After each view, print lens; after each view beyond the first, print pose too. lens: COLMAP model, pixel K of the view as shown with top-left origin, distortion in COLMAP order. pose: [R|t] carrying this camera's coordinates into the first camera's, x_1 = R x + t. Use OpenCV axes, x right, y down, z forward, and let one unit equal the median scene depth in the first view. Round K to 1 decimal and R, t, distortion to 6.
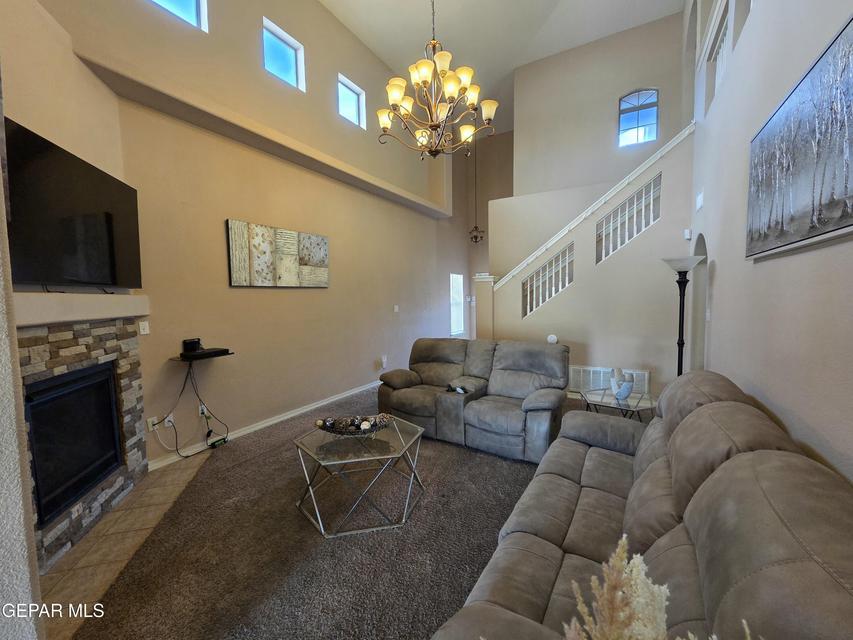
lens RADIAL K [[350.9, 0, 426.5], [0, 350.9, 320.0], [0, 0, 1]] dist [0.000400, 0.000445]
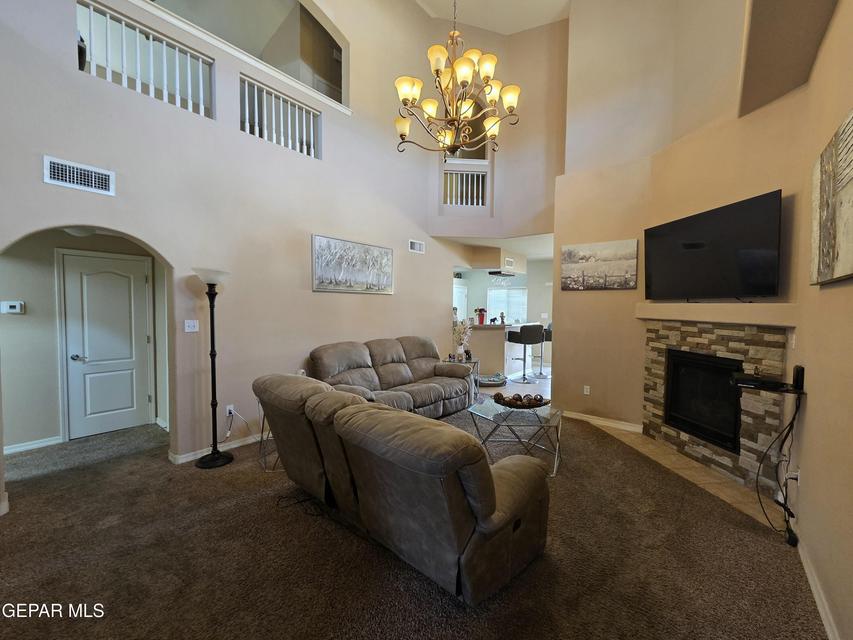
lens RADIAL K [[350.9, 0, 426.5], [0, 350.9, 320.0], [0, 0, 1]] dist [0.000400, 0.000445]
pose [[-0.987027, -0.000755, 0.160550, -0.068889], [0.016490, 0.994224, 0.106053, -0.165098], [-0.159703, 0.107324, -0.981314, 2.415870]]
